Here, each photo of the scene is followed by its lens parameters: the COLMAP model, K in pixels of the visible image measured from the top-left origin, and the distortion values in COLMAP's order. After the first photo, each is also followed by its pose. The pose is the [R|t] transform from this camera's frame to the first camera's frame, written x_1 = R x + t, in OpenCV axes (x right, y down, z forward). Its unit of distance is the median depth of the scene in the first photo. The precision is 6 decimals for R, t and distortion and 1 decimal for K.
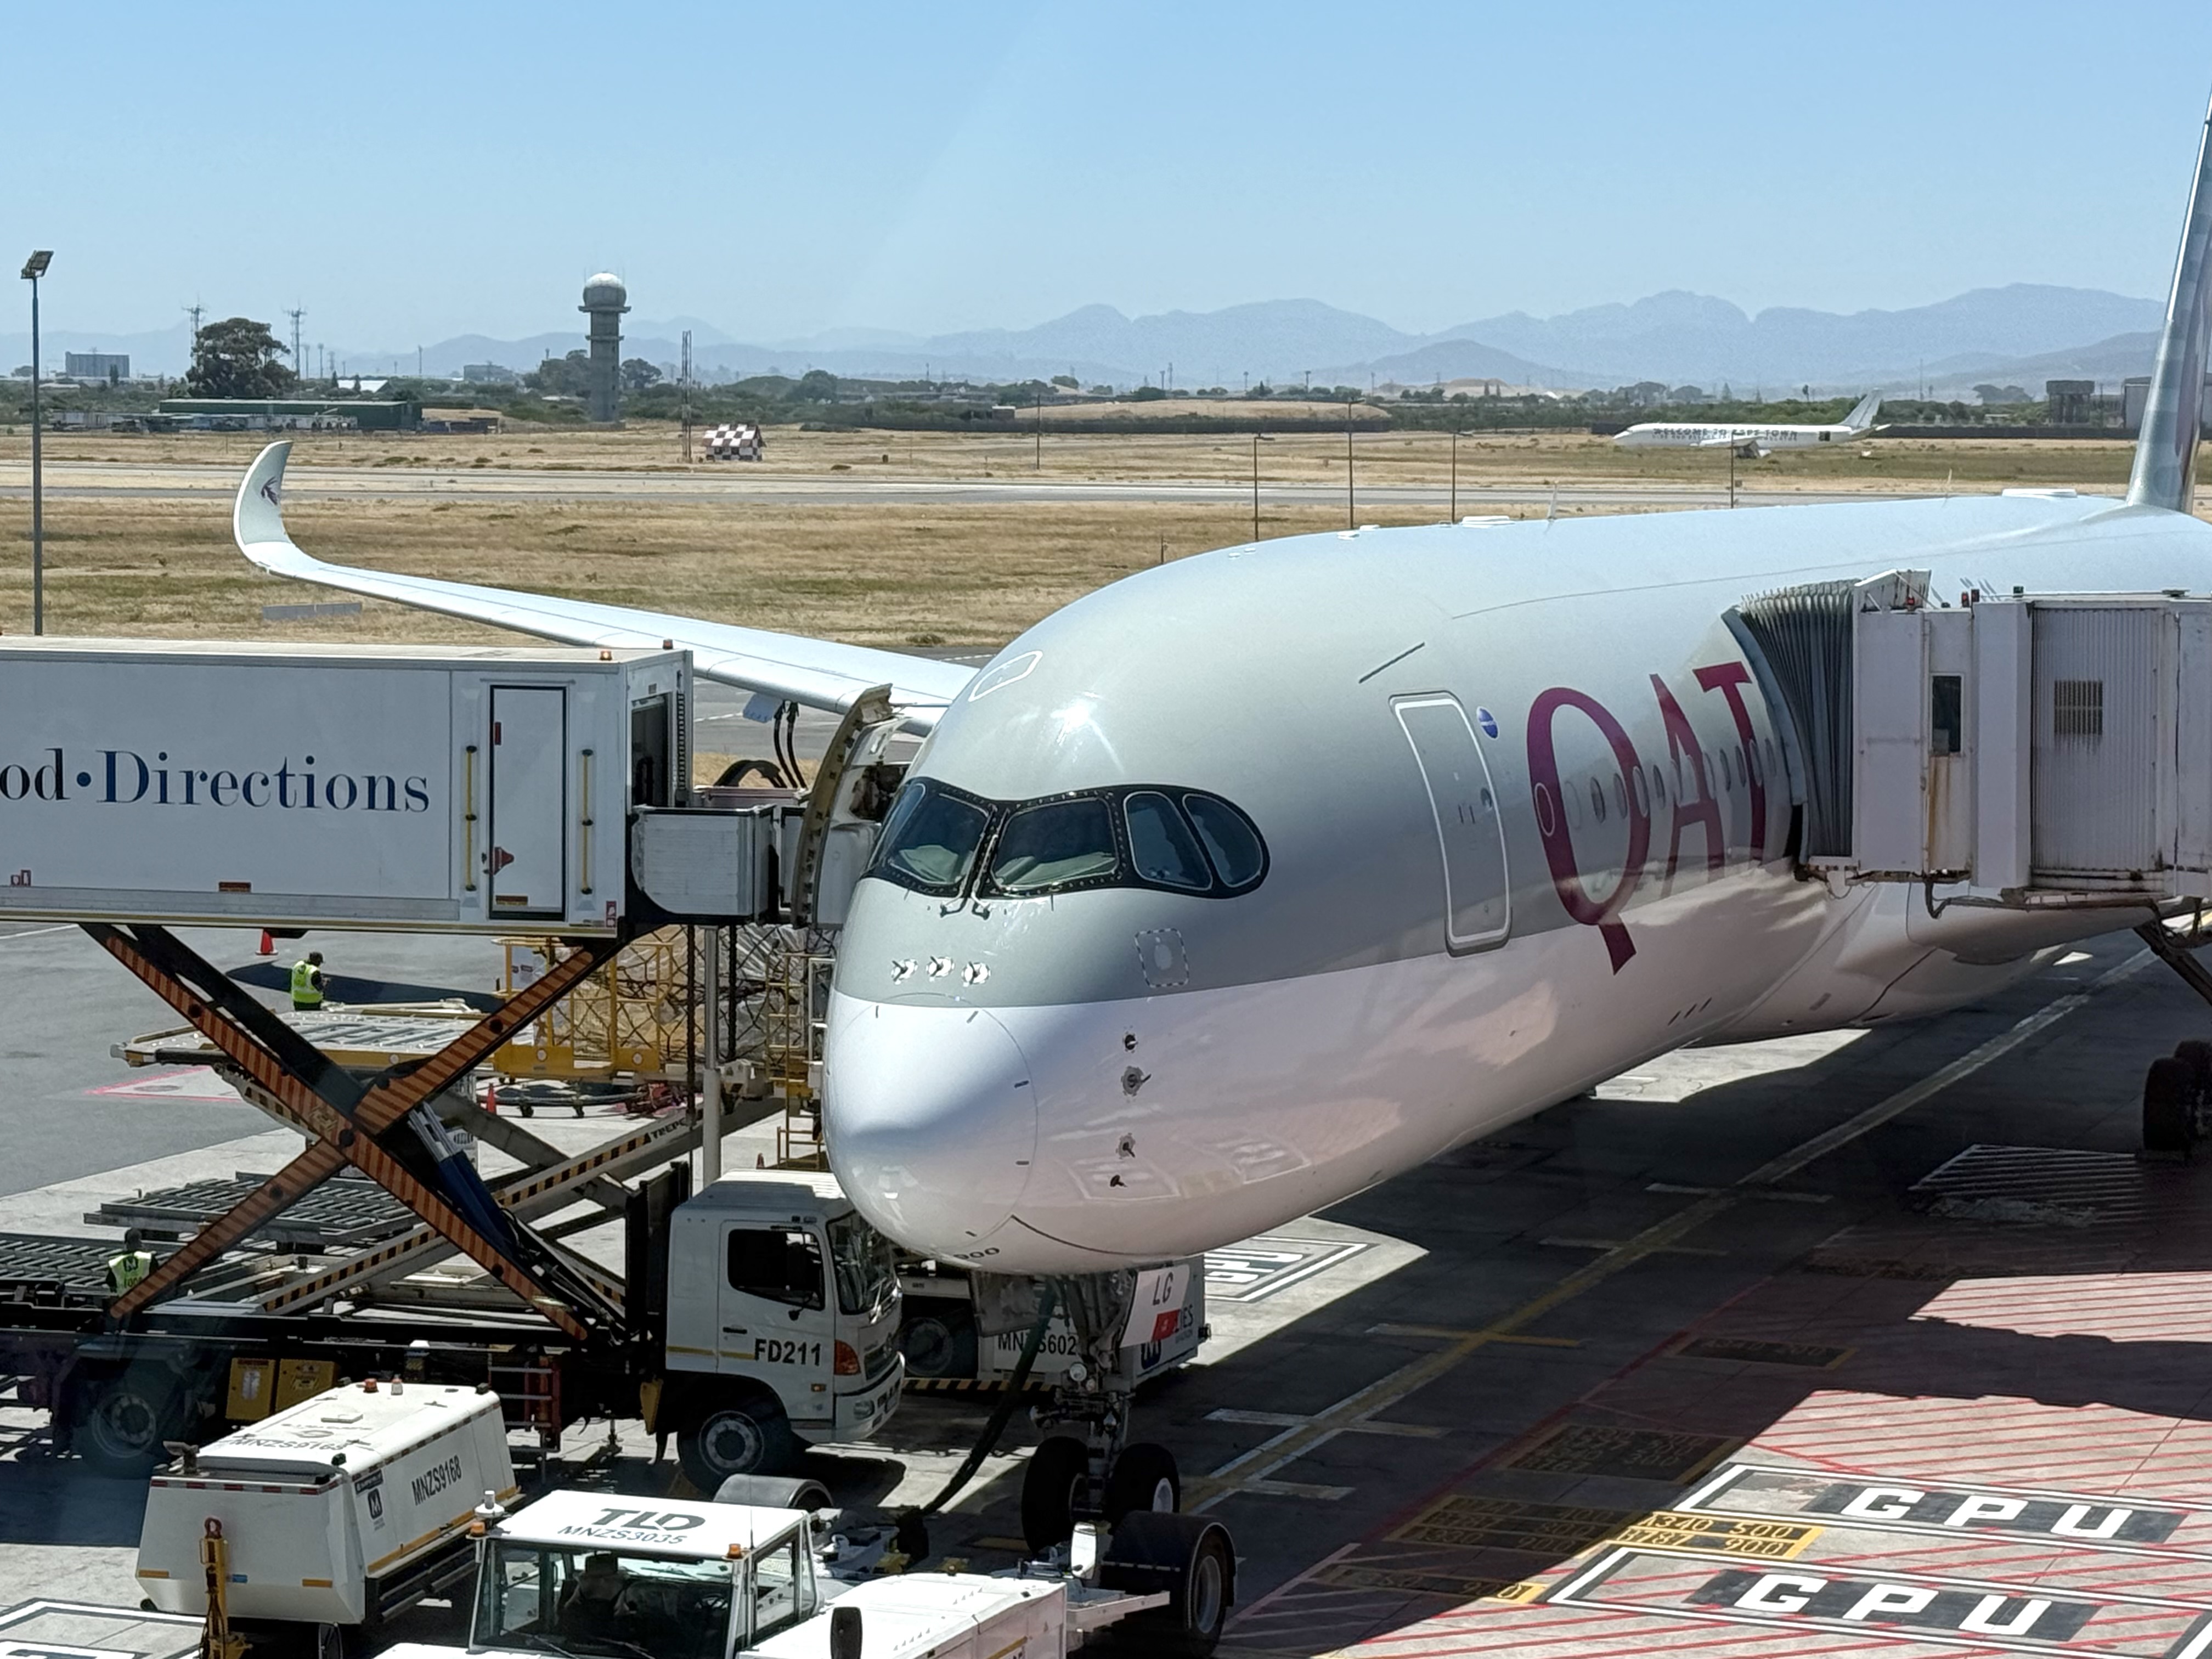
lens RADIAL K [[4959.1, 0, 1106.0], [0, 4959.1, 829.5], [0, 0, 1]] dist [0.123912, 0.346465]
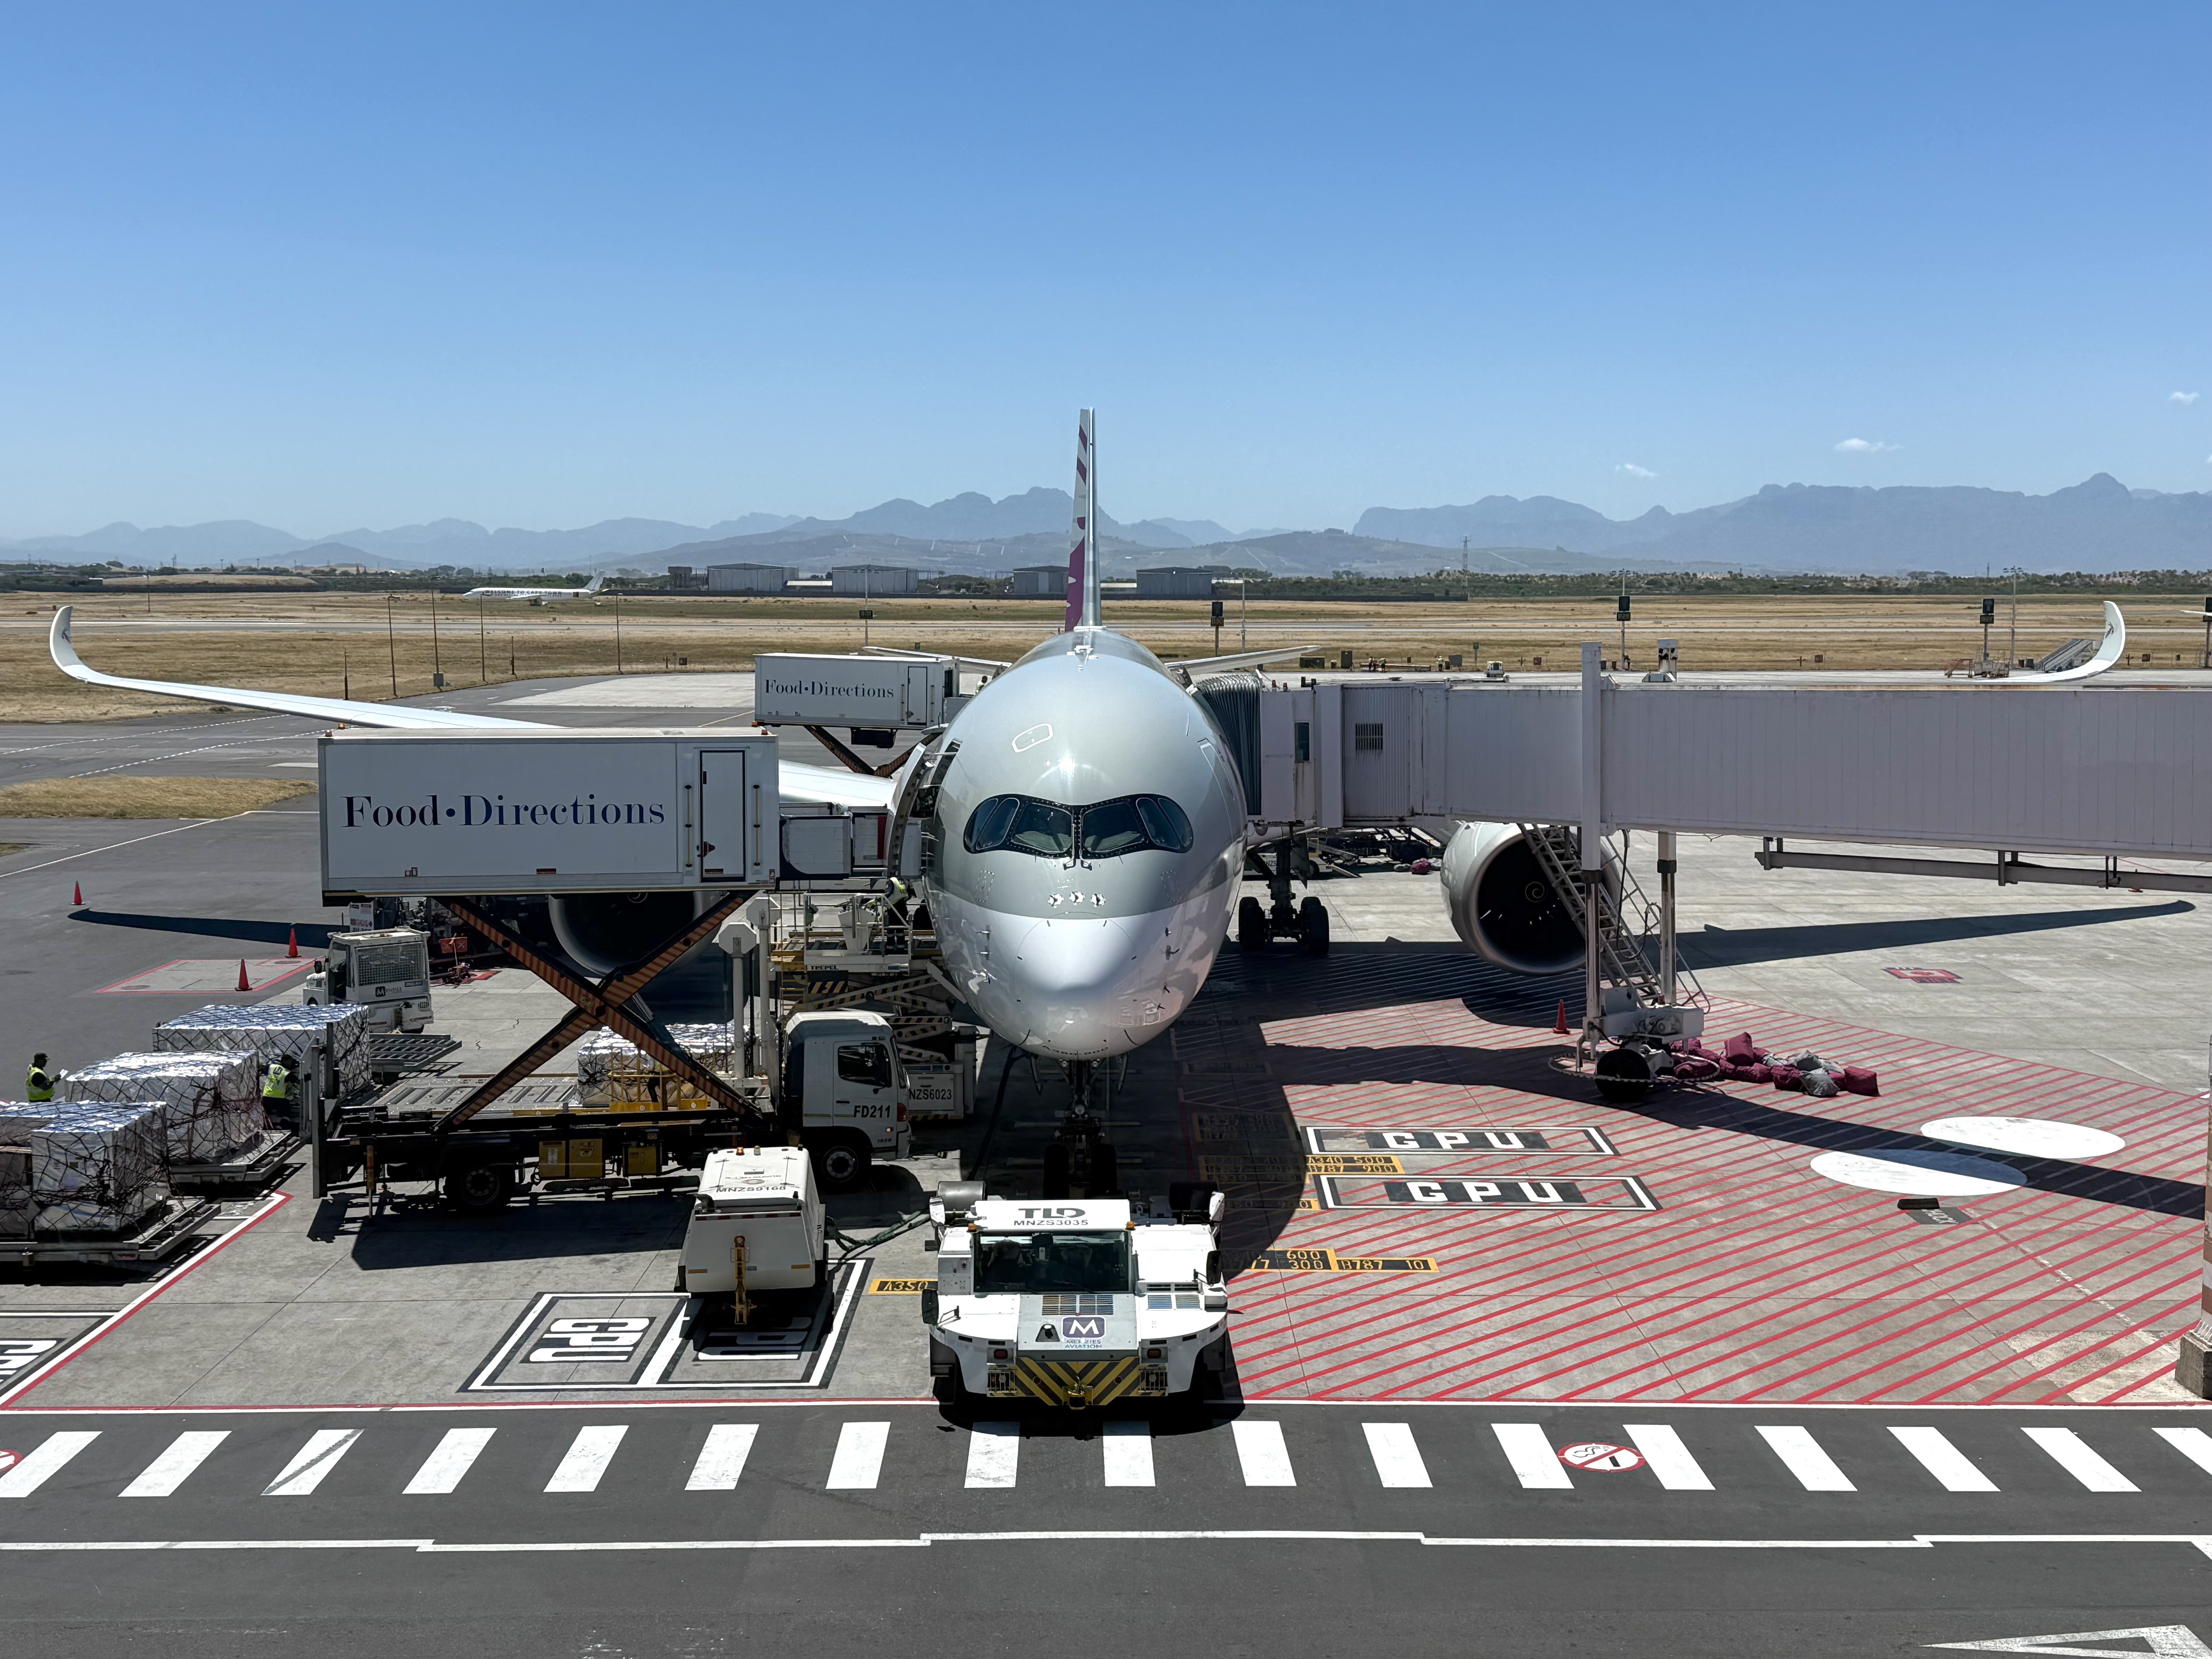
lens RADIAL K [[2471.6, 0, 1106.0], [0, 2471.6, 829.5], [0, 0, 1]] dist [0.115792, -0.044053]
pose [[0.930068, -0.042313, 0.364944, -0.271359], [0.036446, 0.999072, 0.022952, -0.013802], [-0.365576, -0.008046, 0.930747, 0.107923]]
